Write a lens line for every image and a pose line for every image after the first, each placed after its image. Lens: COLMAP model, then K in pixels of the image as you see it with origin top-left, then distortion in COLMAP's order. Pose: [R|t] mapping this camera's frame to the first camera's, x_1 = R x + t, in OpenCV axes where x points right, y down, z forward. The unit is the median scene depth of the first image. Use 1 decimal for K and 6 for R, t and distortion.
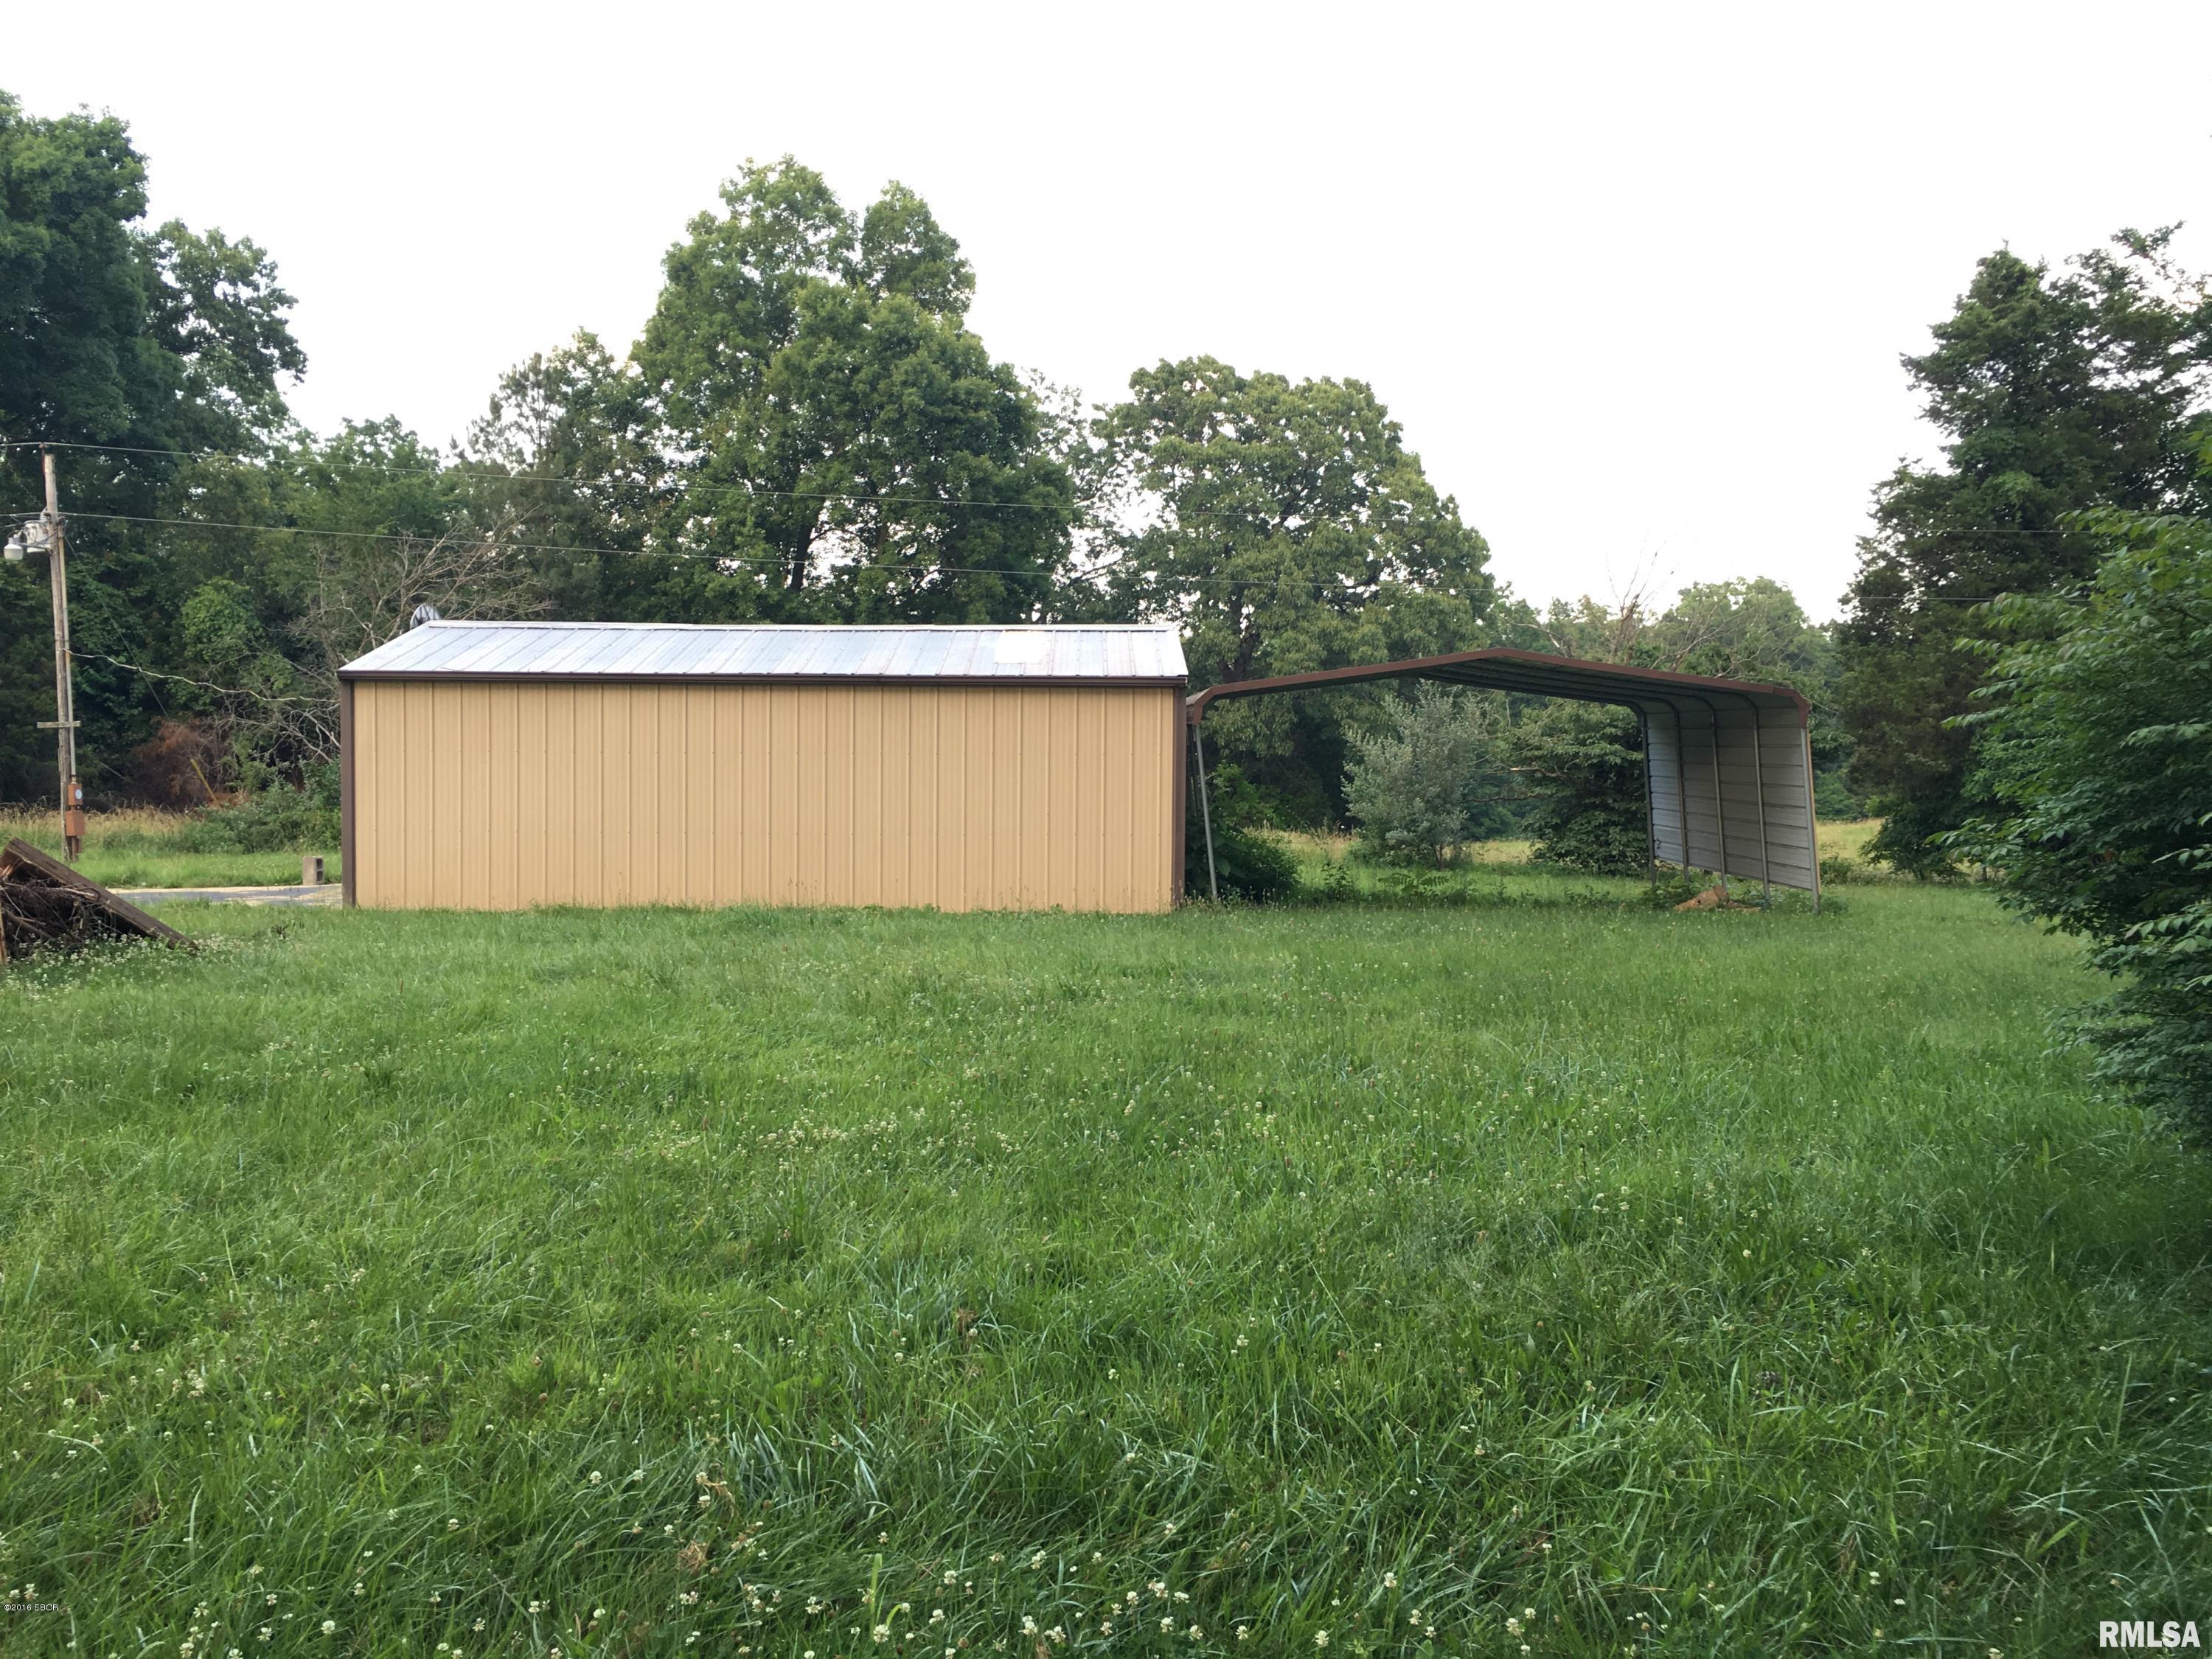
lens RADIAL K [[1883.3, 0, 1087.2], [0, 1883.3, 828.7], [0, 0, 1]] dist [0.029928, -0.010504]
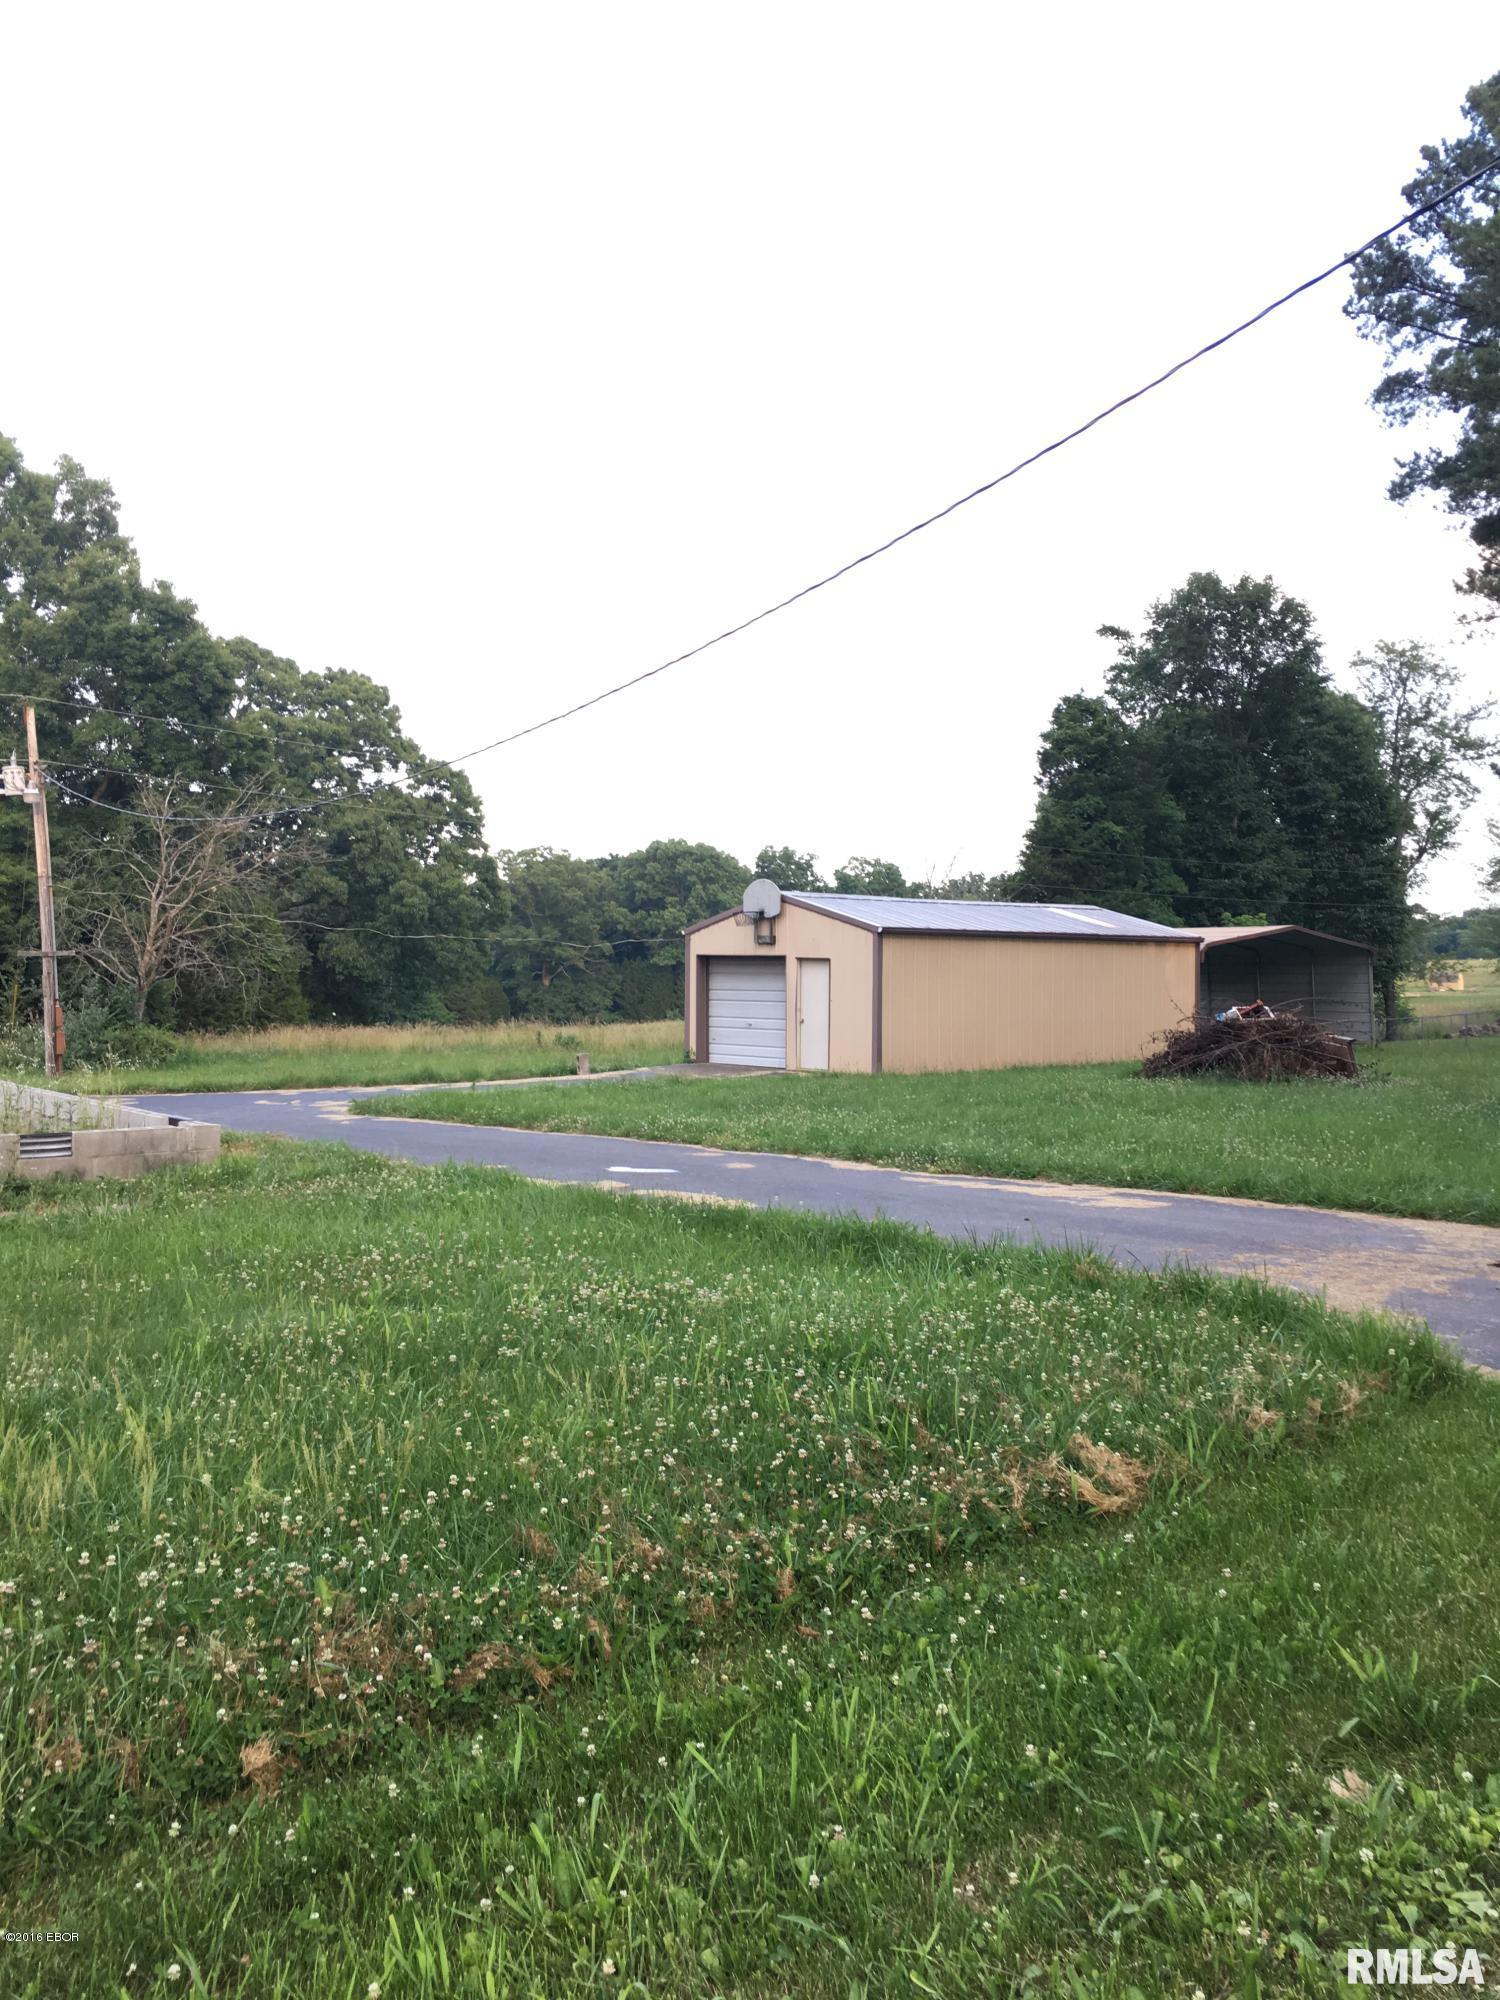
lens RADIAL K [[1659.2, 0, 761.3], [0, 1659.2, 1039.1], [0, 0, 1]] dist [0.017306, 0.008379]
pose [[0.758547, -0.028734, 0.650984, -0.501981], [0.028929, 0.999527, 0.010410, -0.002945], [-0.650976, 0.010936, 0.759020, 0.005976]]
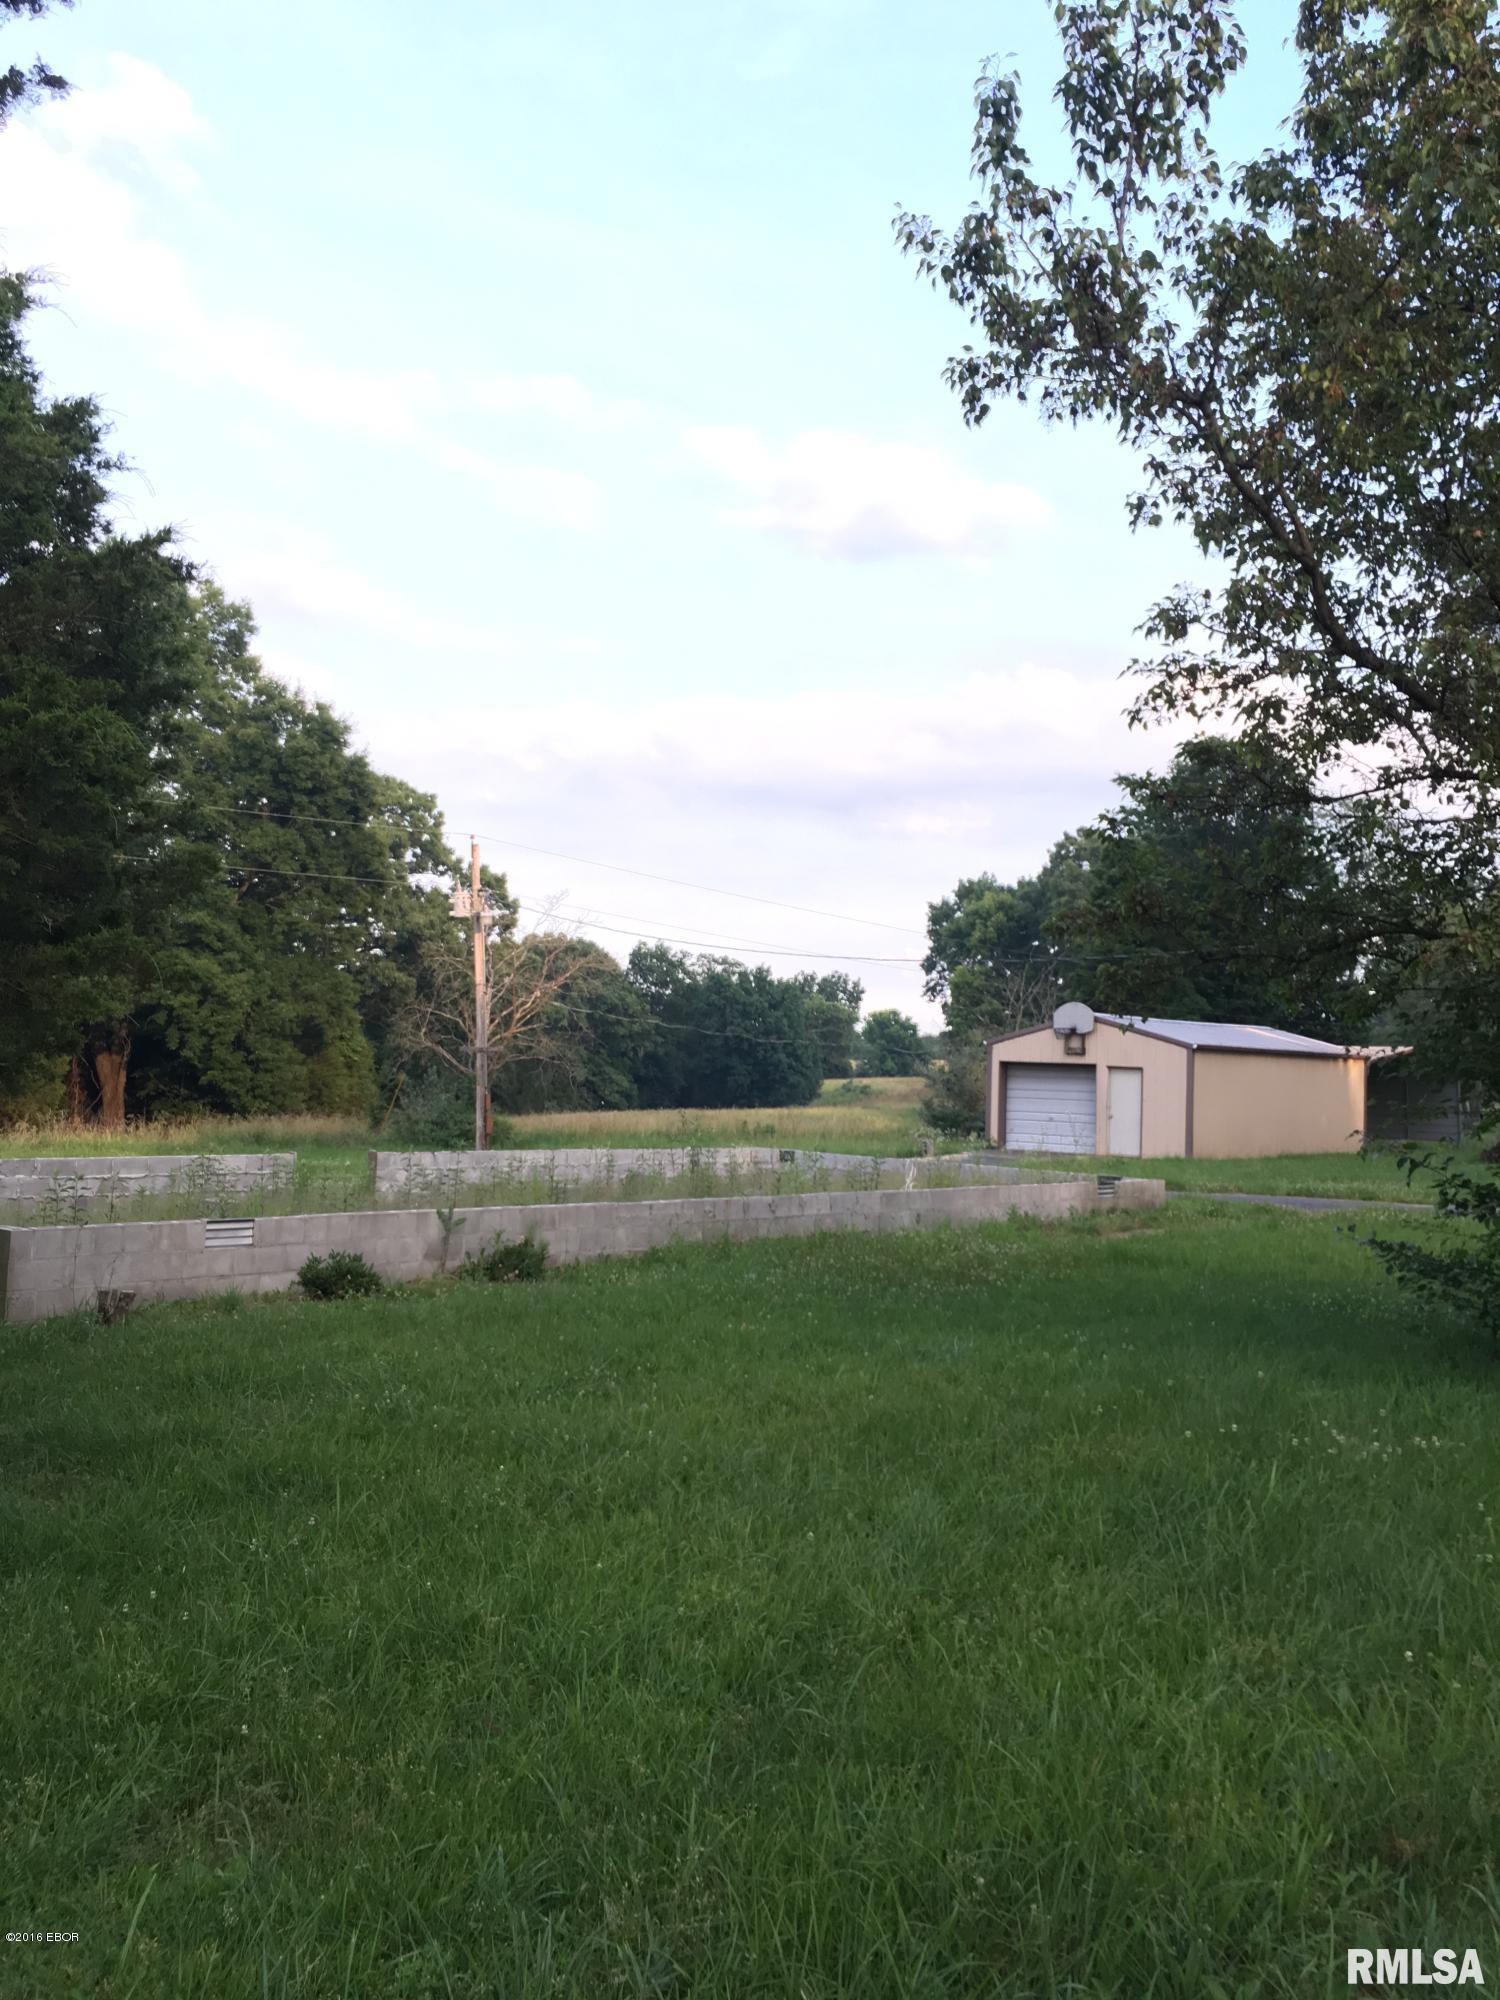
lens RADIAL K [[1702.8, 0, 750.0], [0, 1702.8, 1000.0], [0, 0, 1]] dist [0.029928, -0.010504]
pose [[0.667892, 0.043052, 0.743012, -0.763456], [0.009943, 0.997720, -0.066749, -0.005165], [-0.744192, 0.051969, 0.665941, 0.048398]]
